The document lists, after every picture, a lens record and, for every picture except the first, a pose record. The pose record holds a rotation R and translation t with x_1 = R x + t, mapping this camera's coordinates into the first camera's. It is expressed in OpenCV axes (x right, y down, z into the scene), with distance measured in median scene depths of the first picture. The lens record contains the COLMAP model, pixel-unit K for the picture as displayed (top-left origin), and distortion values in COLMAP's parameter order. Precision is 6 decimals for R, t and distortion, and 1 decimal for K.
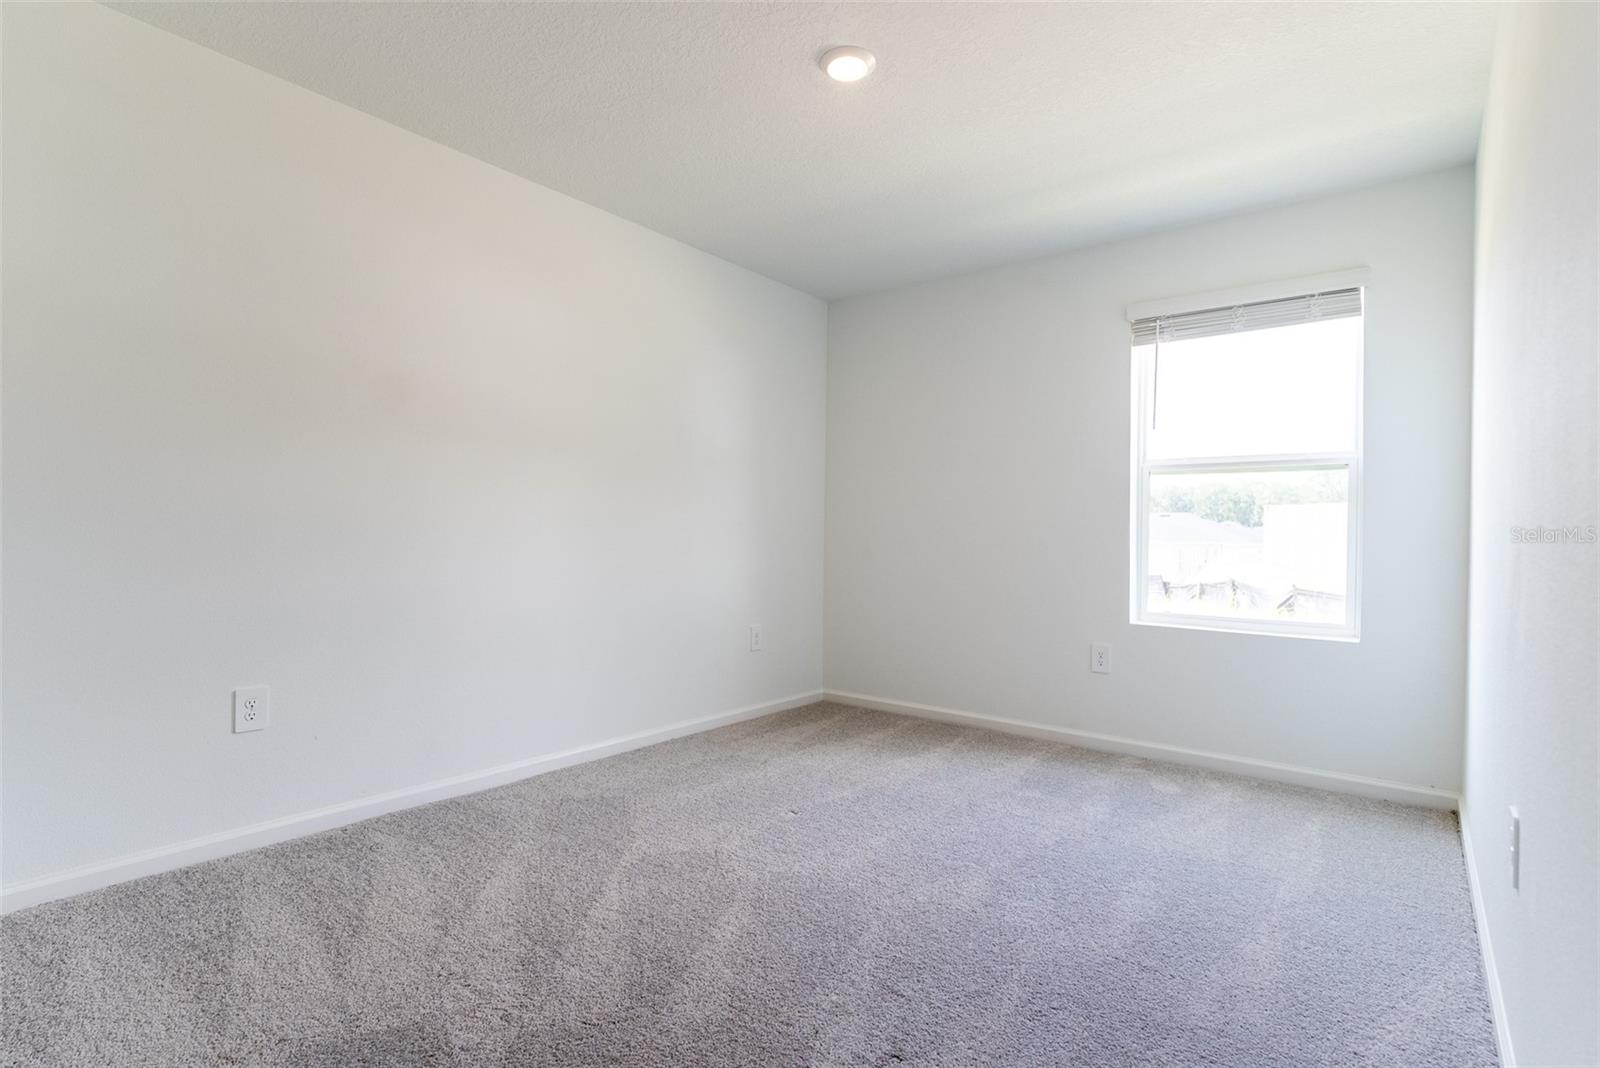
lens RADIAL K [[733.4, 0, 808.7], [0, 733.4, 535.7], [0, 0, 1]] dist [-0.001556, -0.000763]
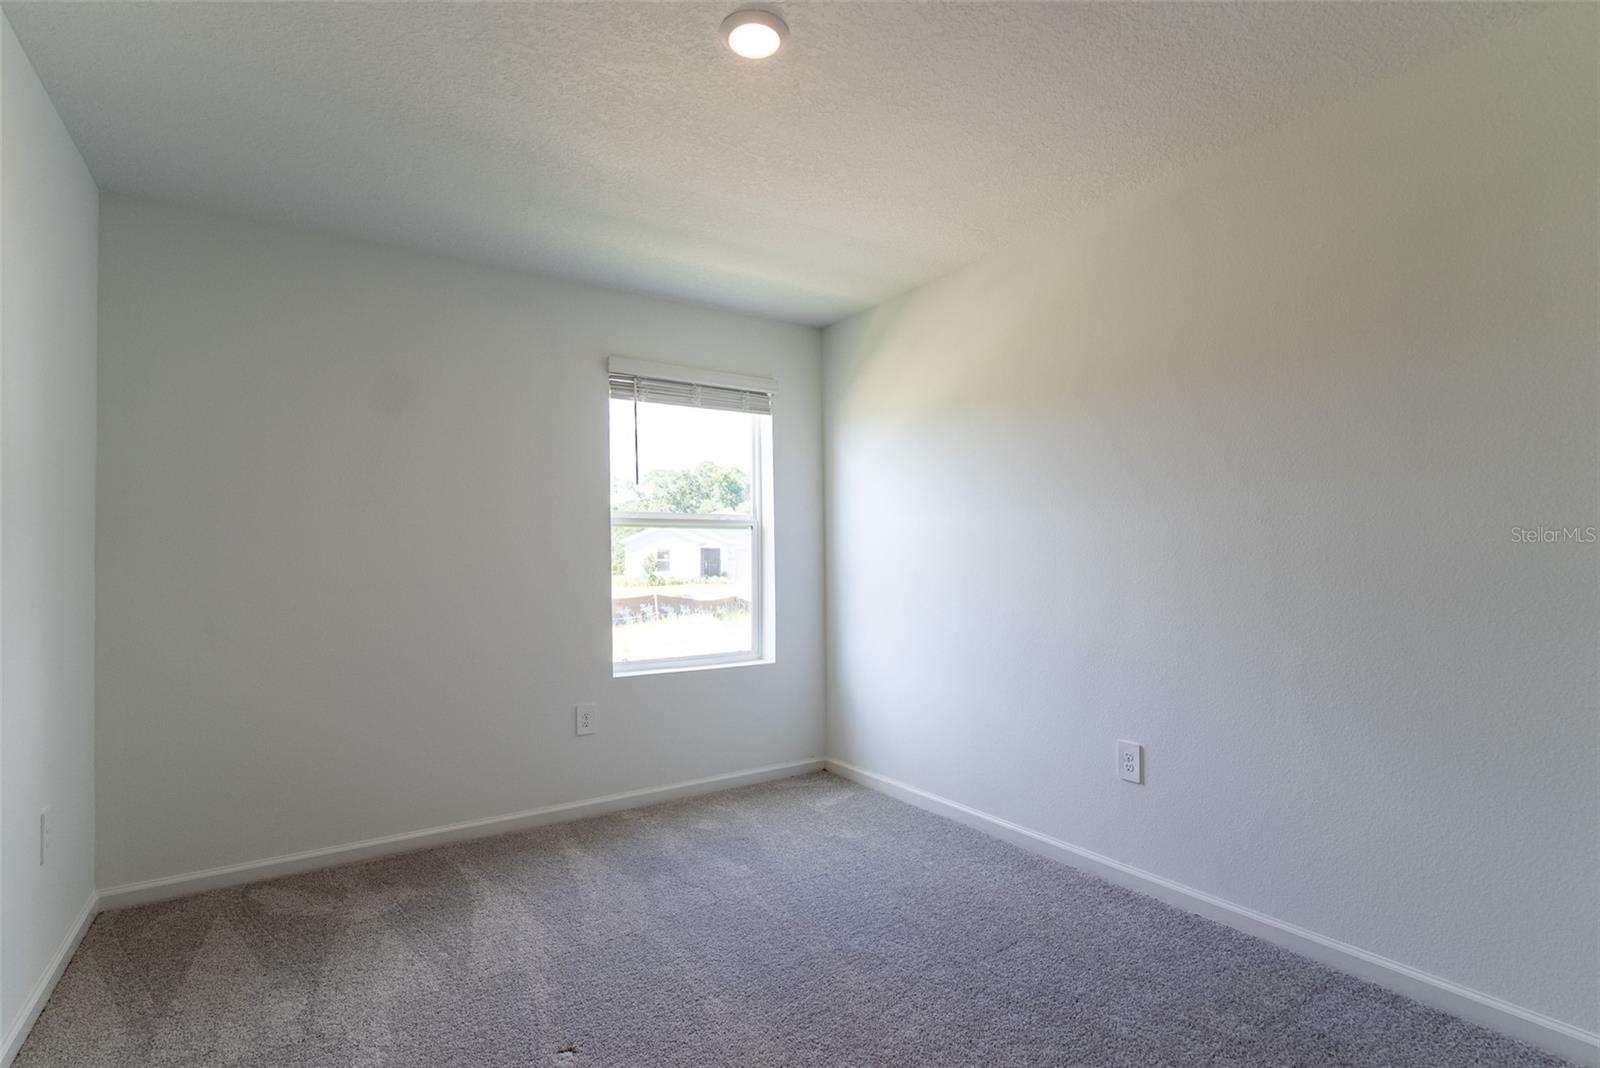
lens RADIAL K [[744.5, 0, 799.1], [0, 744.5, 537.0], [0, 0, 1]] dist [-0.000464, -0.000105]
pose [[0.357985, 0.010630, 0.933667, -0.447382], [0.018700, 0.999653, -0.018551, -0.049837], [-0.933540, 0.024100, 0.357662, 0.438690]]
